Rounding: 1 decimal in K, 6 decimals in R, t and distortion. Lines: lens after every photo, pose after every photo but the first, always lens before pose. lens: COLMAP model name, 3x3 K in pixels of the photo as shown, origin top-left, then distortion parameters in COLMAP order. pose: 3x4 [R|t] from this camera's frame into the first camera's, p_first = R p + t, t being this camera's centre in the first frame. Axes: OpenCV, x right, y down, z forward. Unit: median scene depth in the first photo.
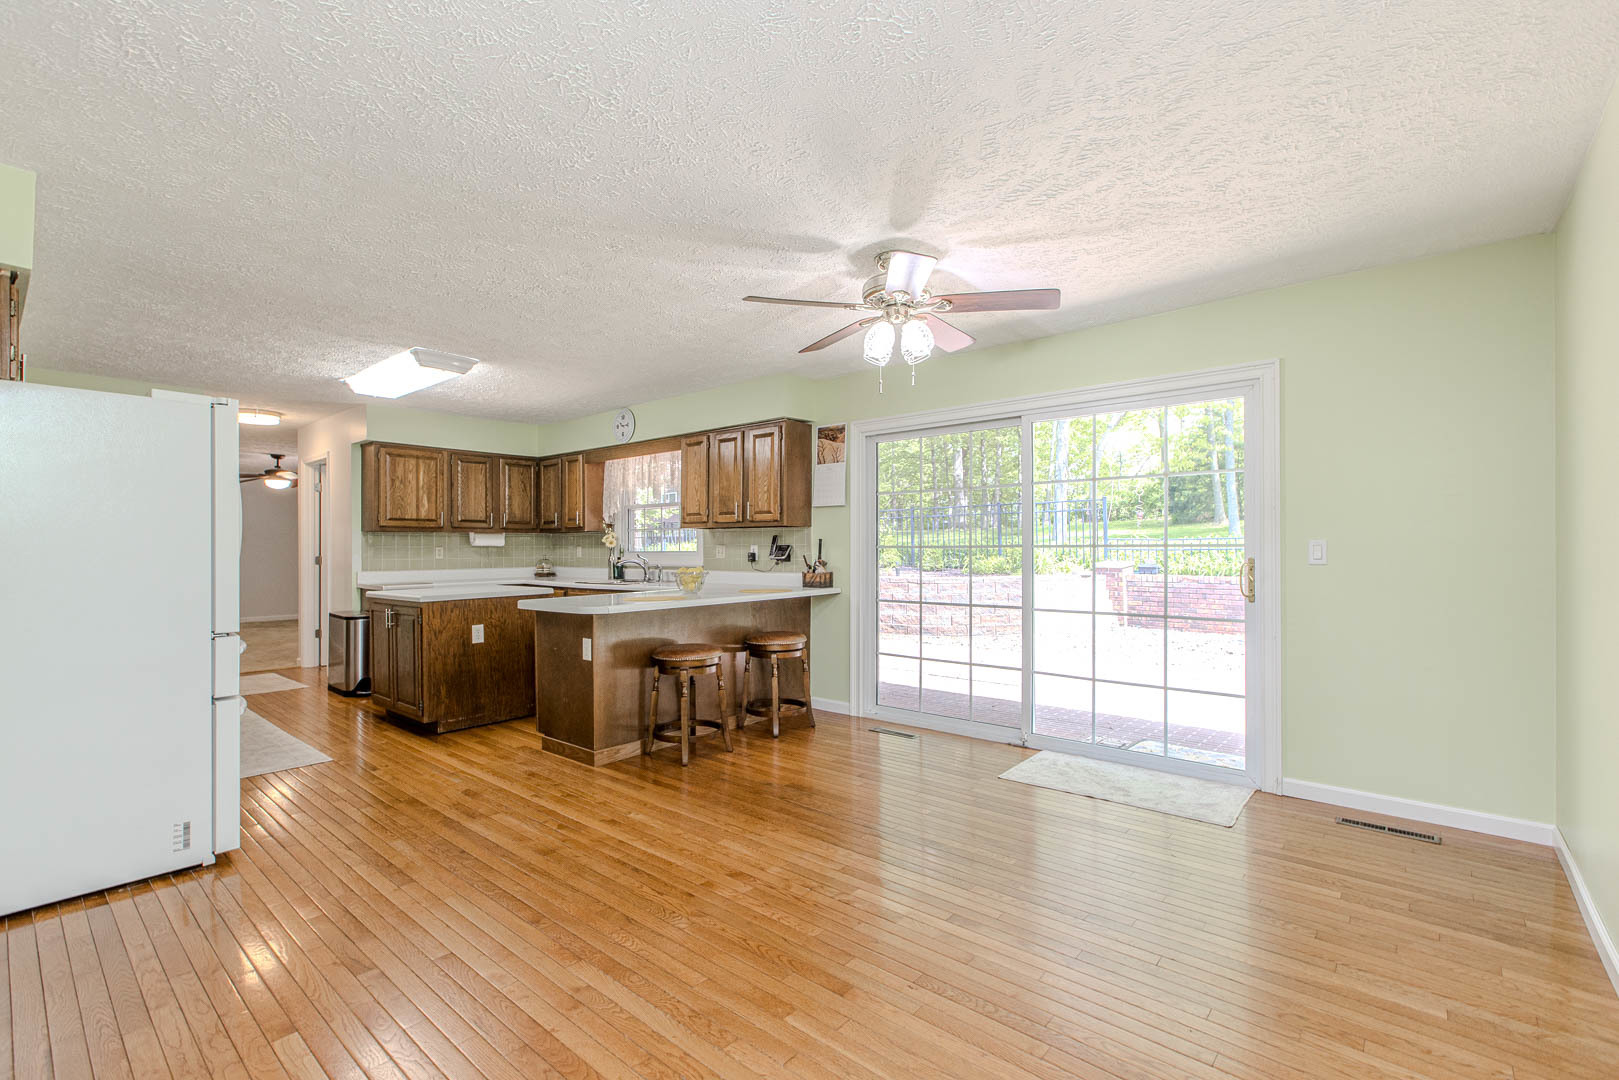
lens RADIAL K [[715.9, 0, 808.4], [0, 715.9, 543.6], [0, 0, 1]] dist [-0.001561, -0.000705]
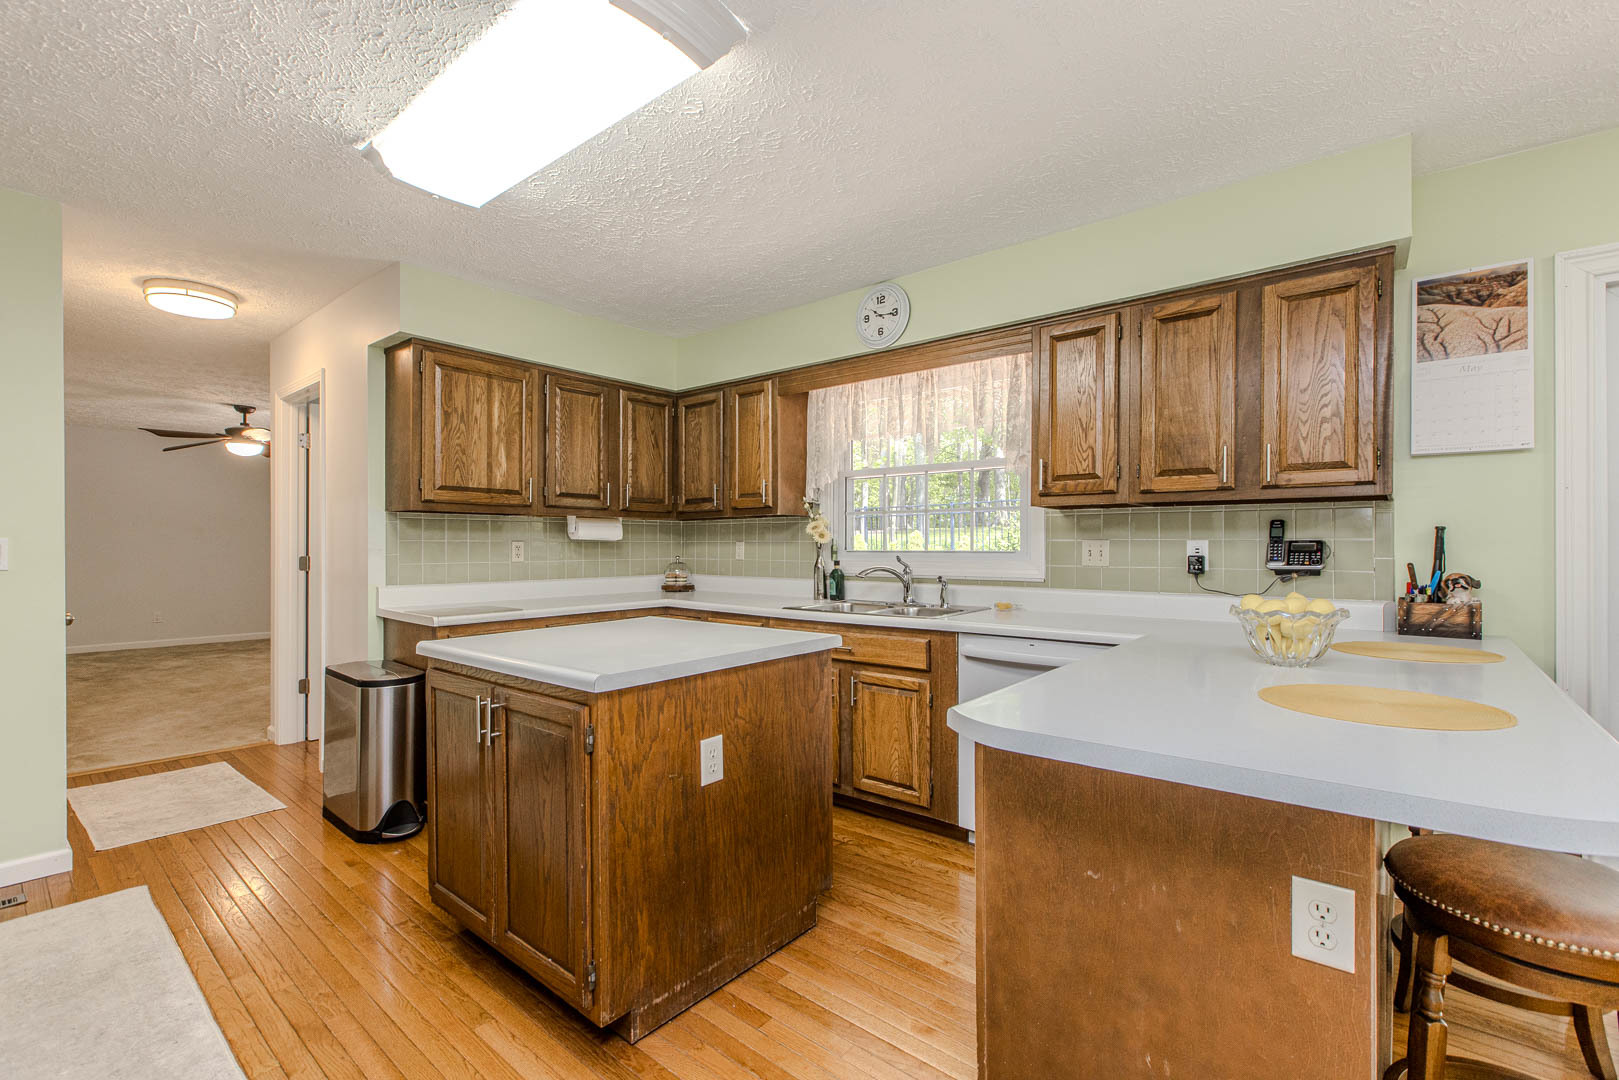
lens RADIAL K [[715.9, 0, 803.2], [0, 715.9, 545.2], [0, 0, 1]] dist [-0.001561, -0.000705]
pose [[0.999939, 0.006095, 0.009246, -0.311628], [-0.006129, 0.999975, 0.003633, 0.004725], [-0.009223, -0.003690, 0.999951, 0.453475]]
